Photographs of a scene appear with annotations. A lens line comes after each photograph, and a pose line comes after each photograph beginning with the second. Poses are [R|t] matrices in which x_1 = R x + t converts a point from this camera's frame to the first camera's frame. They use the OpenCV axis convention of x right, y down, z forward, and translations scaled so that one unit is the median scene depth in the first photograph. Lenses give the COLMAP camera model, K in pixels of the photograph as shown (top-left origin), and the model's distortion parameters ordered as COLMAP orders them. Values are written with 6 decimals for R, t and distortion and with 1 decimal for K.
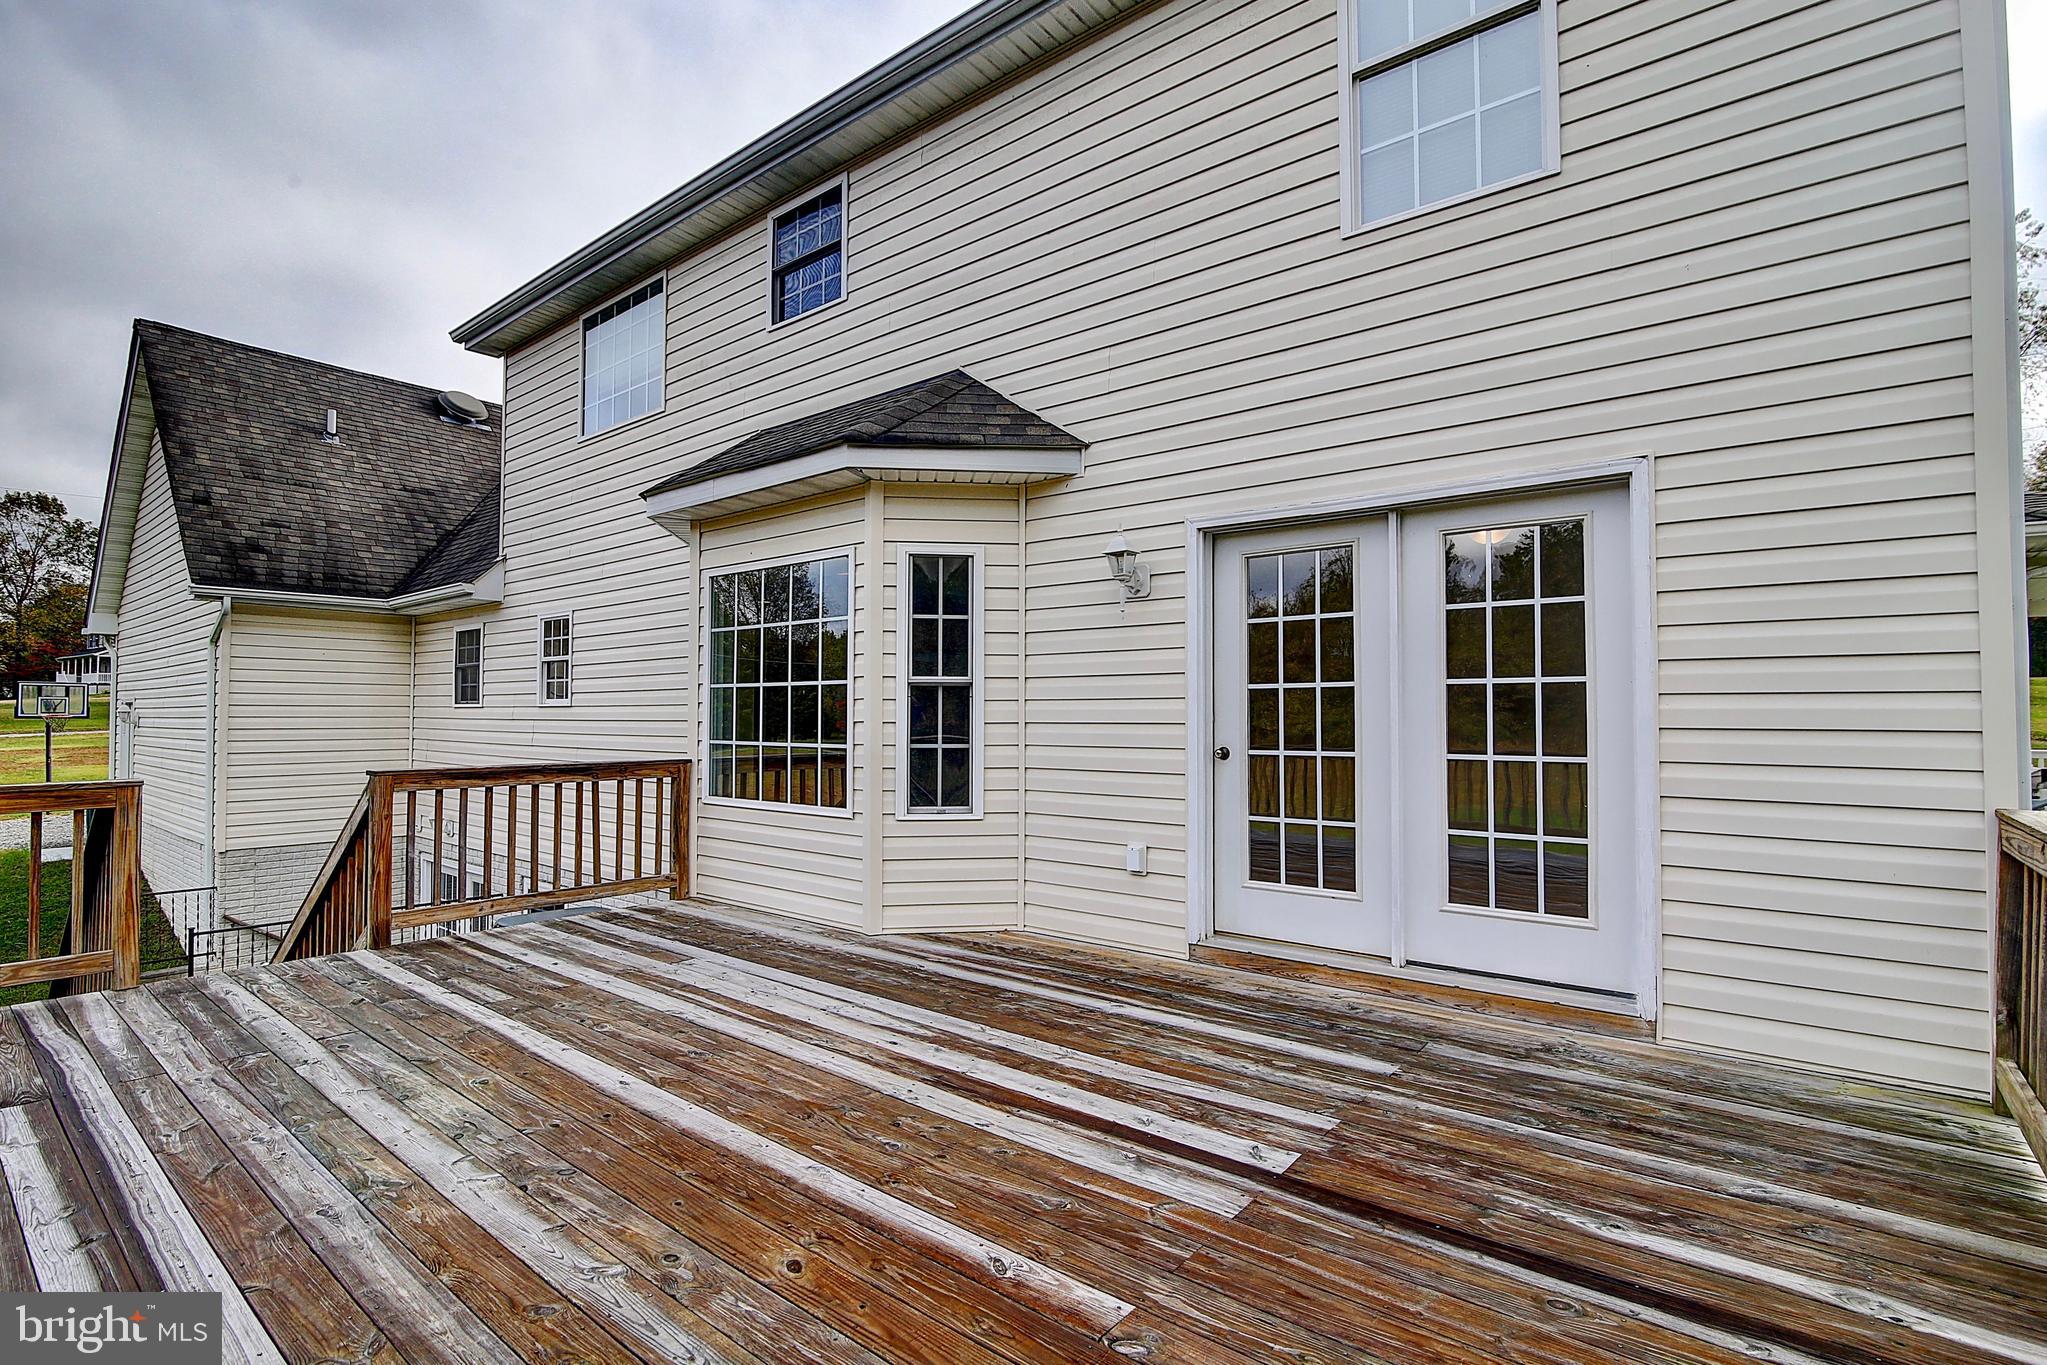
lens RADIAL K [[941.8, 0, 1025.5], [0, 941.8, 685.0], [0, 0, 1]] dist [-0.021386, 0.001110]
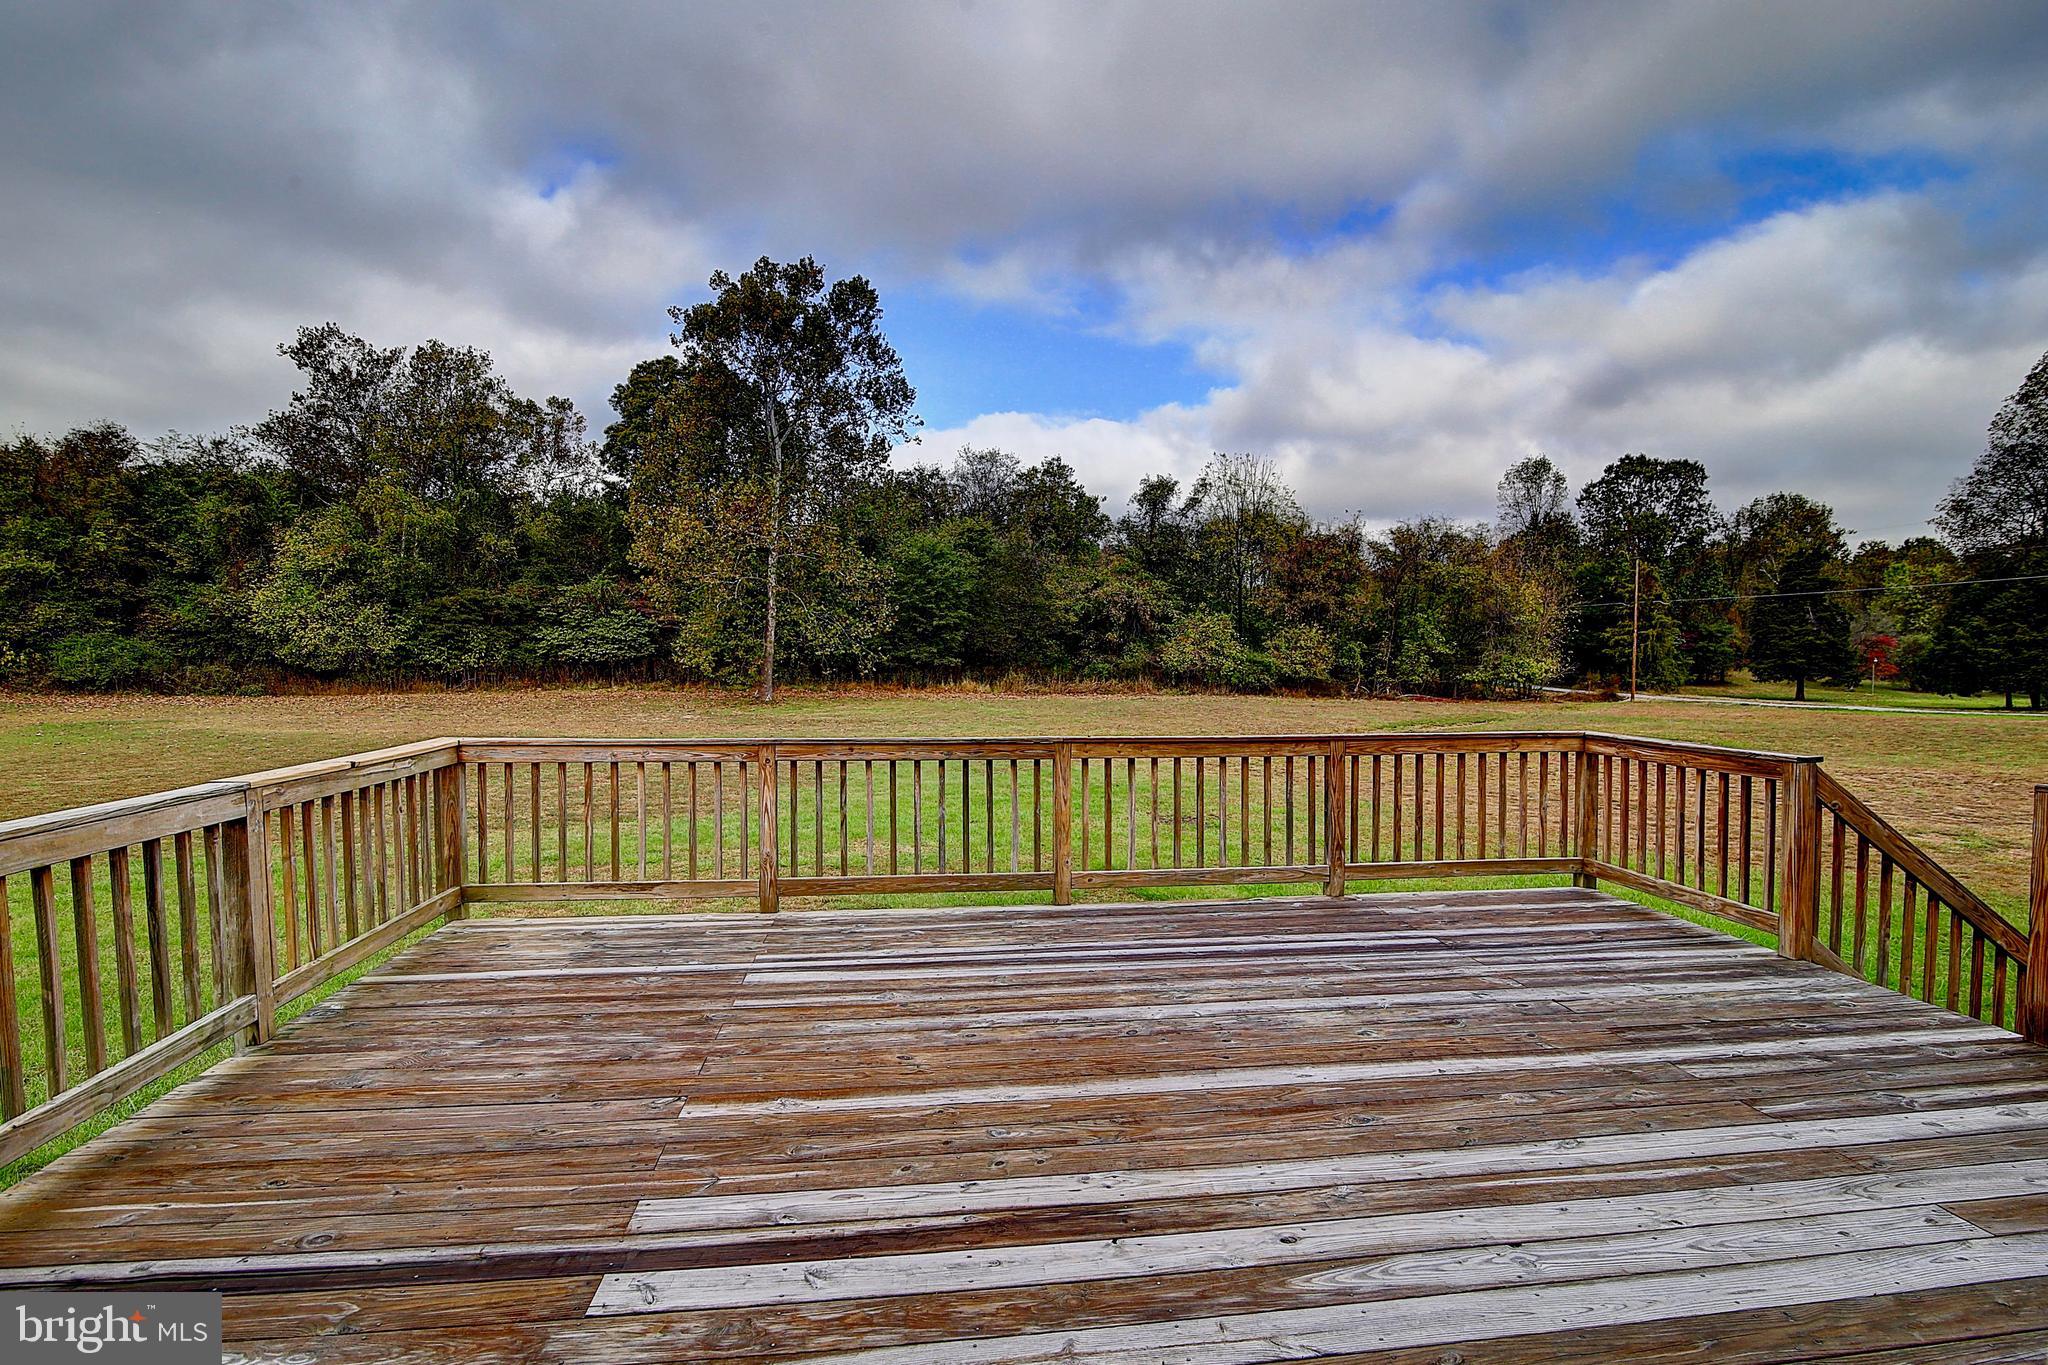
lens RADIAL K [[942.2, 0, 1015.3], [0, 942.2, 693.1], [0, 0, 1]] dist [-0.021386, 0.001110]
pose [[-0.687358, 0.028580, -0.725756, 0.528017], [0.017660, 0.999588, 0.022637, -0.005047], [0.726104, 0.002743, -0.687579, 1.588468]]
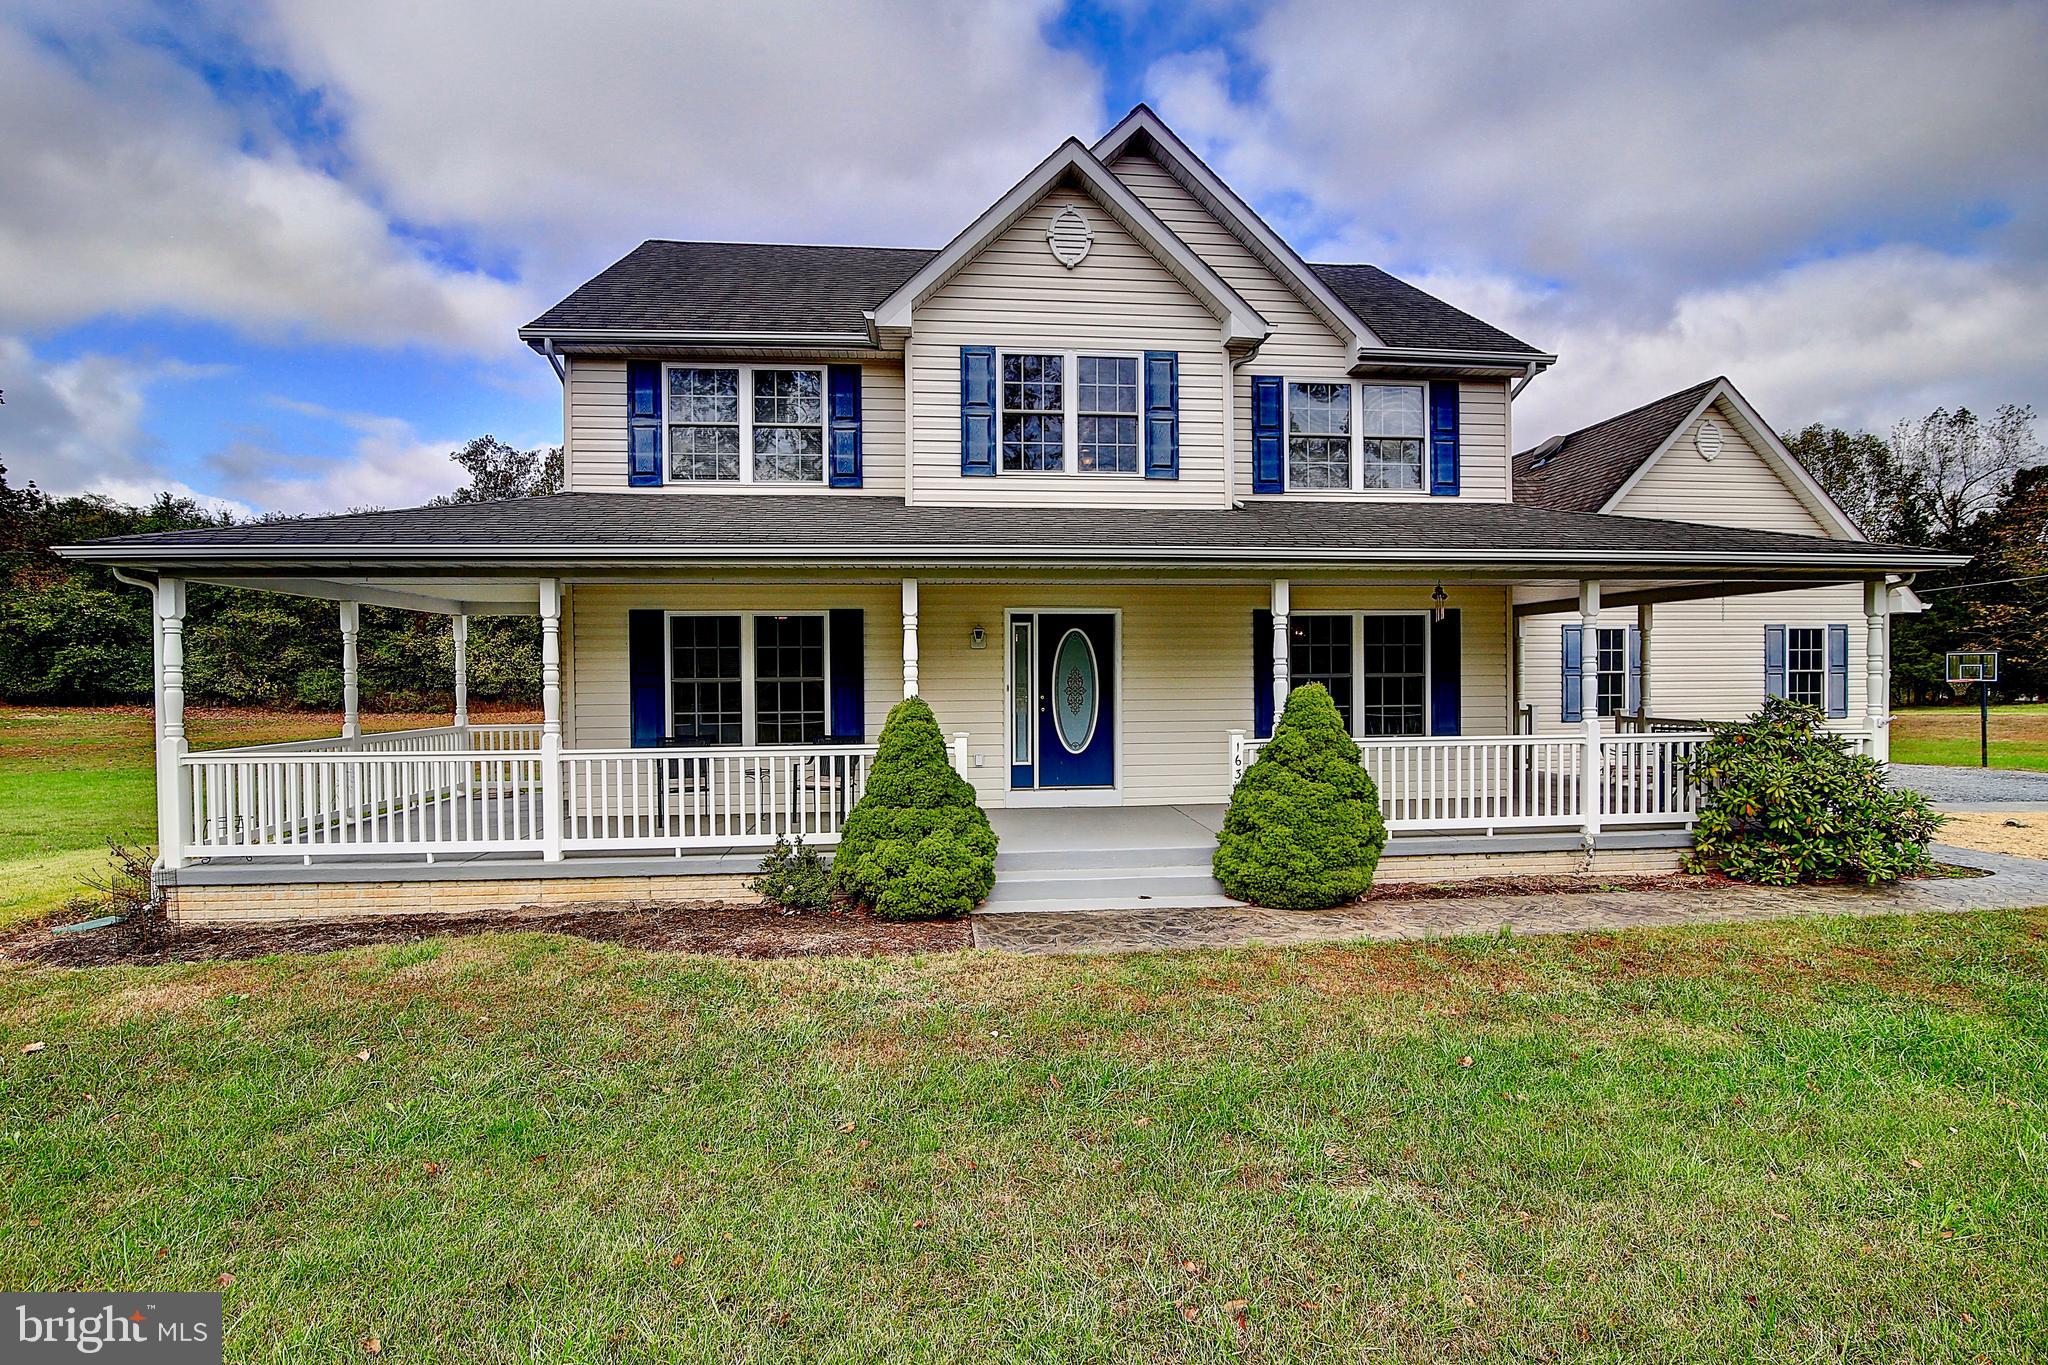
lens RADIAL K [[942.2, 0, 1017.7], [0, 942.2, 684.4], [0, 0, 1]] dist [-0.021386, 0.001110]
pose [[-0.711222, 0.012067, -0.702864, 0.720405], [0.028381, 0.999530, -0.011558, 0.003270], [0.702395, -0.028168, -0.711230, 1.873752]]
